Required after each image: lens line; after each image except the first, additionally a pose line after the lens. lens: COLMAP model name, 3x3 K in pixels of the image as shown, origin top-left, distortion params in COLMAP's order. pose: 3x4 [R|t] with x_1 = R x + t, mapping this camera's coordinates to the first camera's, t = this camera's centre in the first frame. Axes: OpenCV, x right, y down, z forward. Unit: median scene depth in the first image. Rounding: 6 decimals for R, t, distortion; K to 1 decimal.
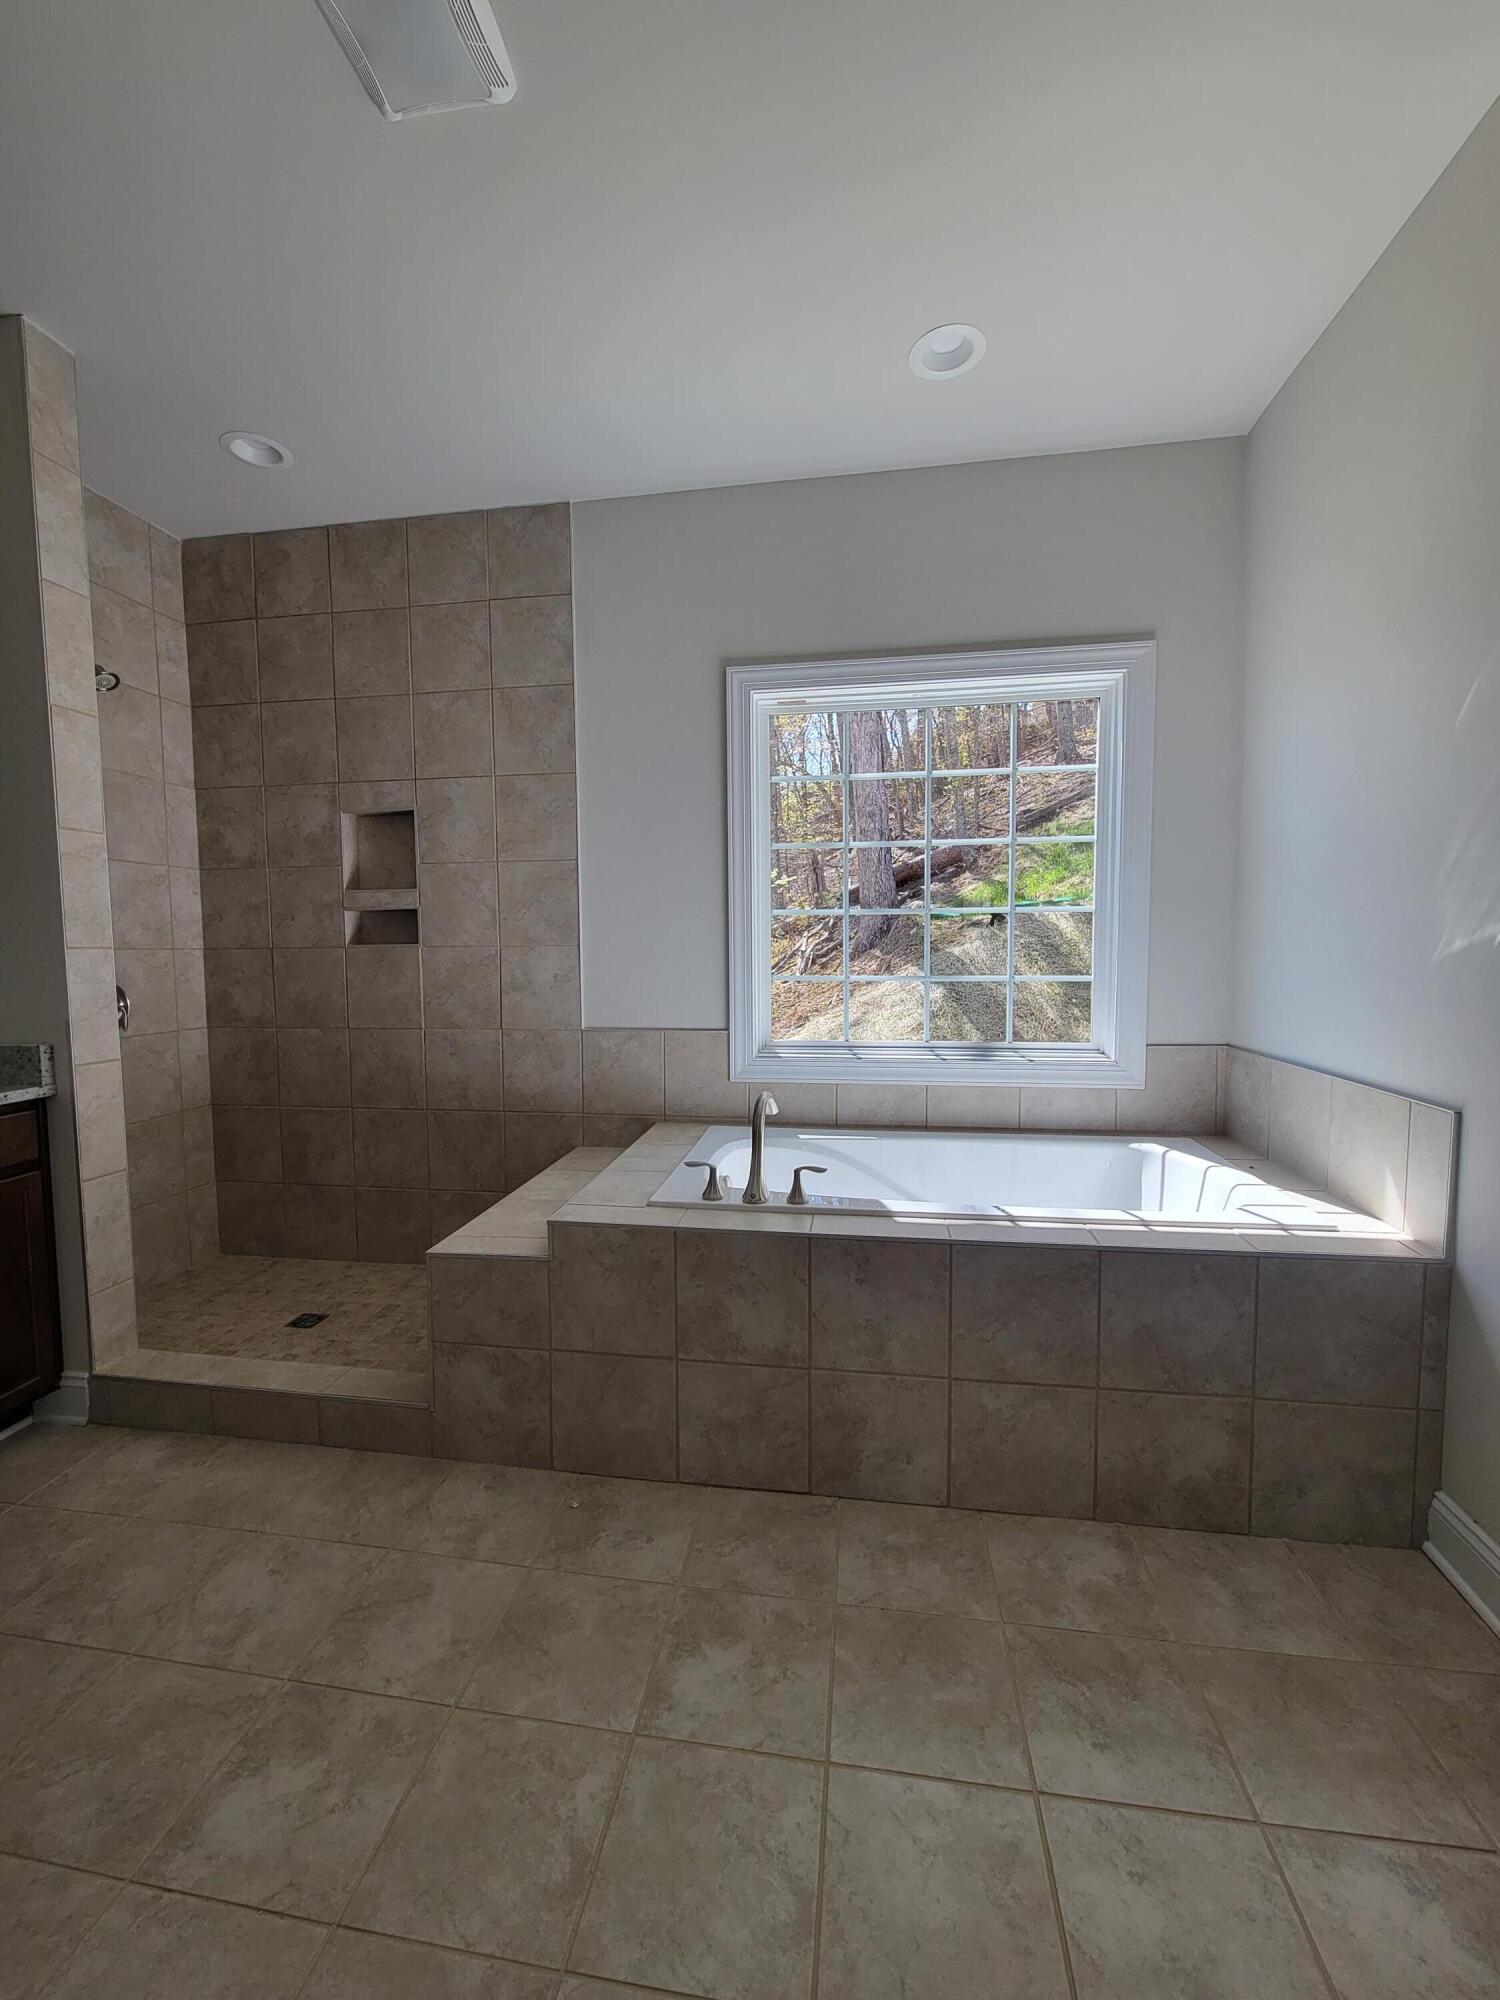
lens RADIAL K [[810.8, 0, 750.0], [0, 810.8, 1000.0], [0, 0, 1]] dist [-0.000736, -0.000255]
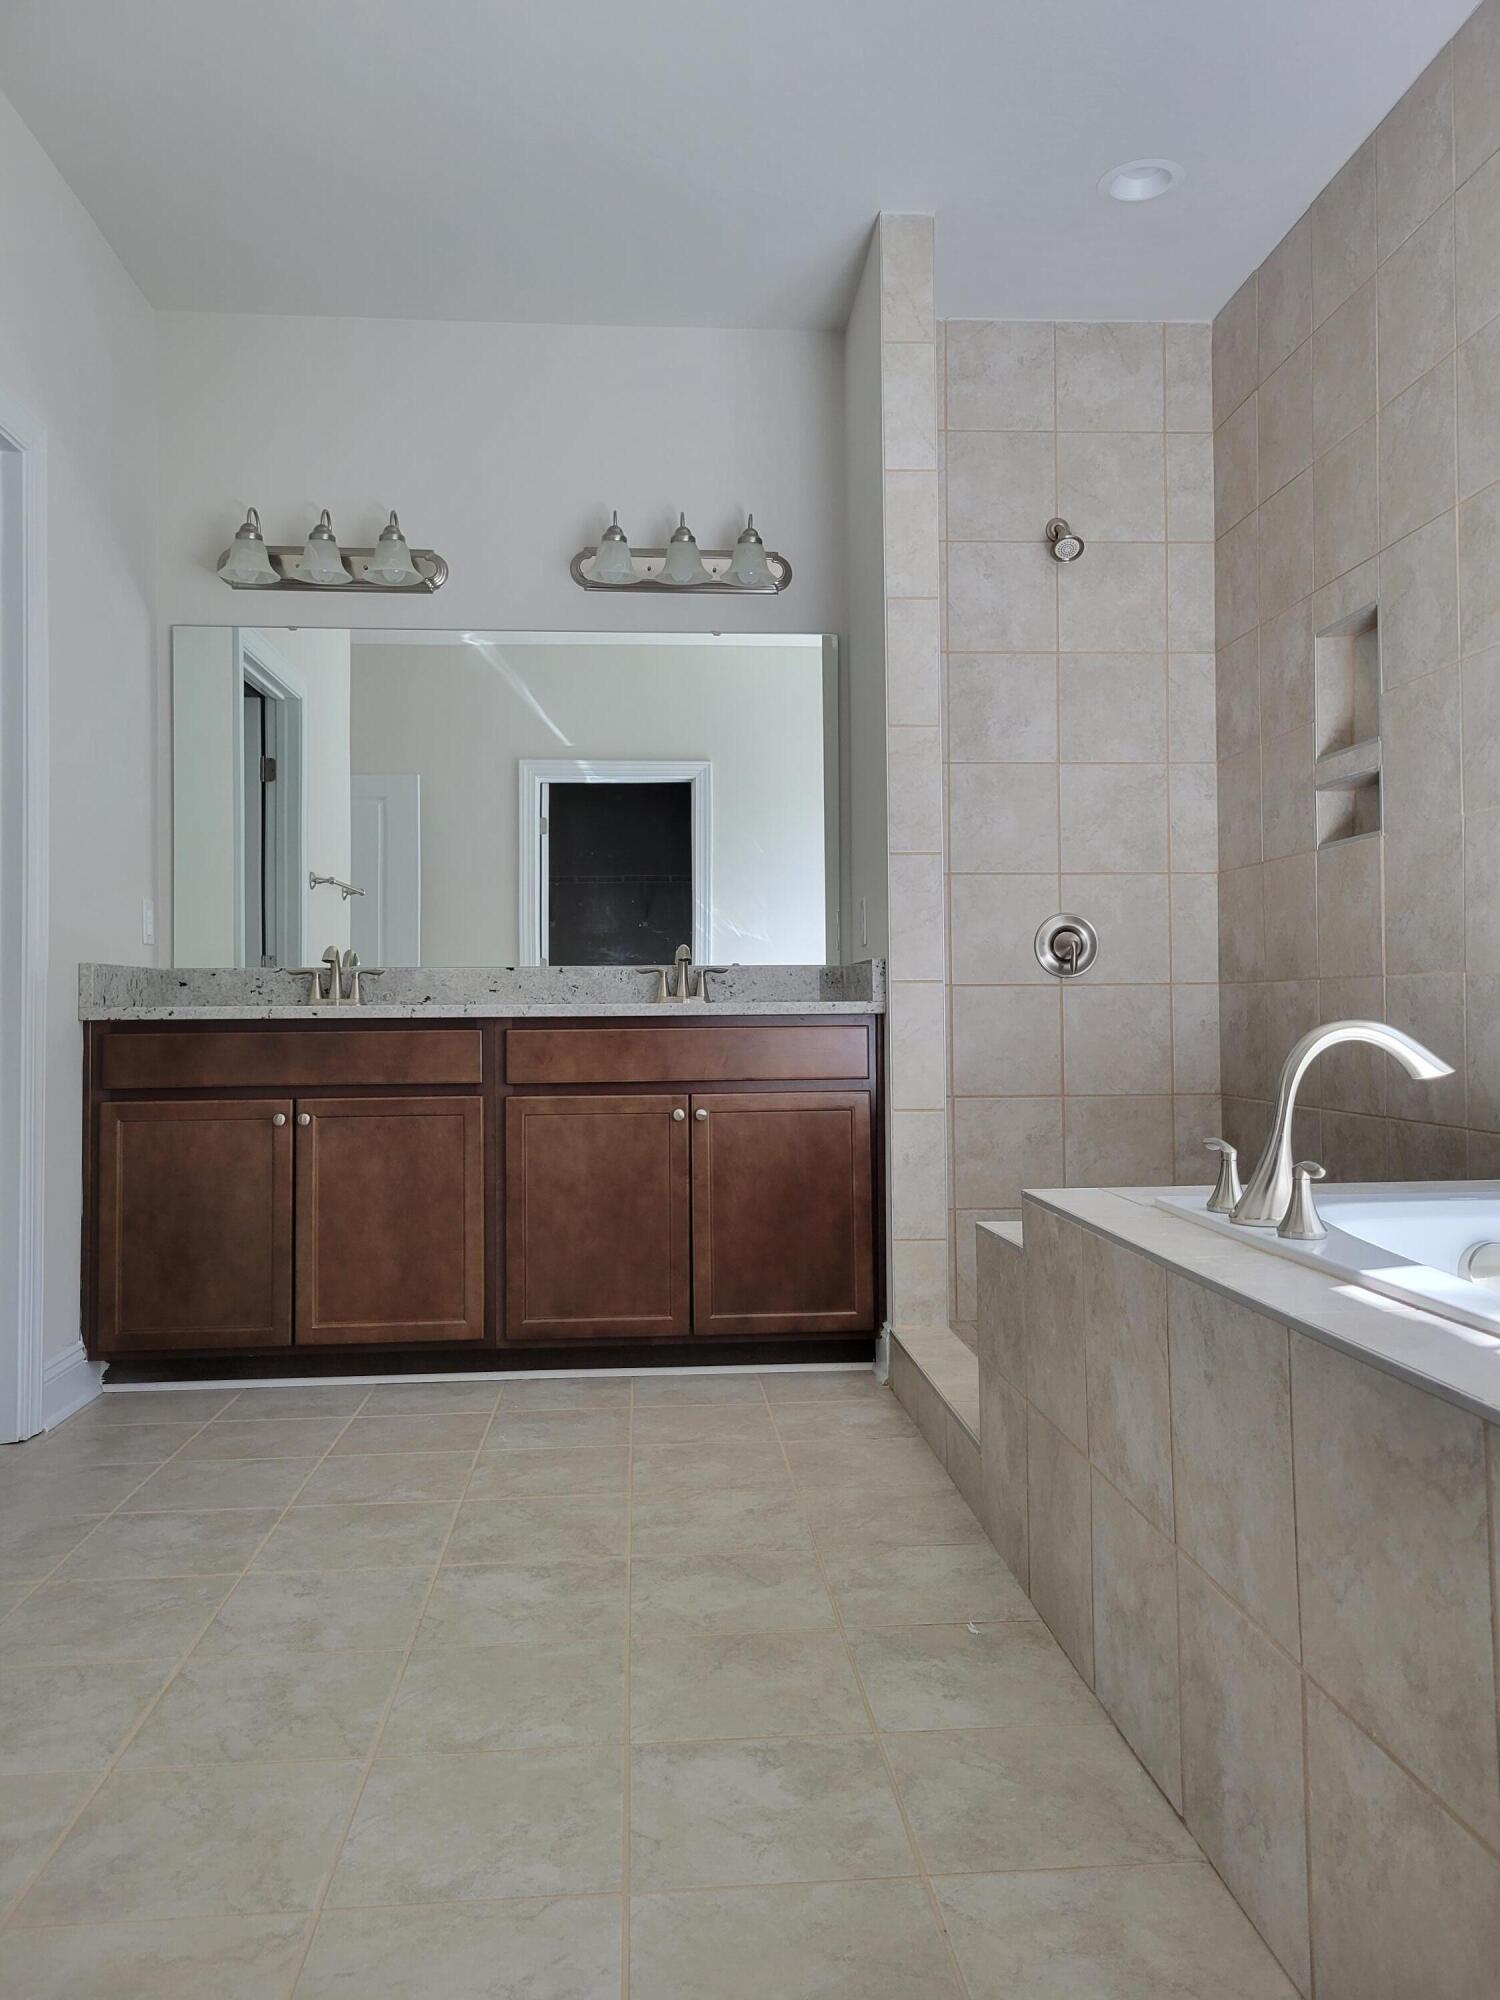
lens RADIAL K [[1518.7, 0, 748.1], [0, 1518.7, 964.6], [0, 0, 1]] dist [0.043979, -0.002985]
pose [[0.226720, -0.022481, -0.973701, 0.810621], [-0.055025, 0.997841, -0.035850, 0.133287], [0.972404, 0.061706, 0.224993, 0.455610]]
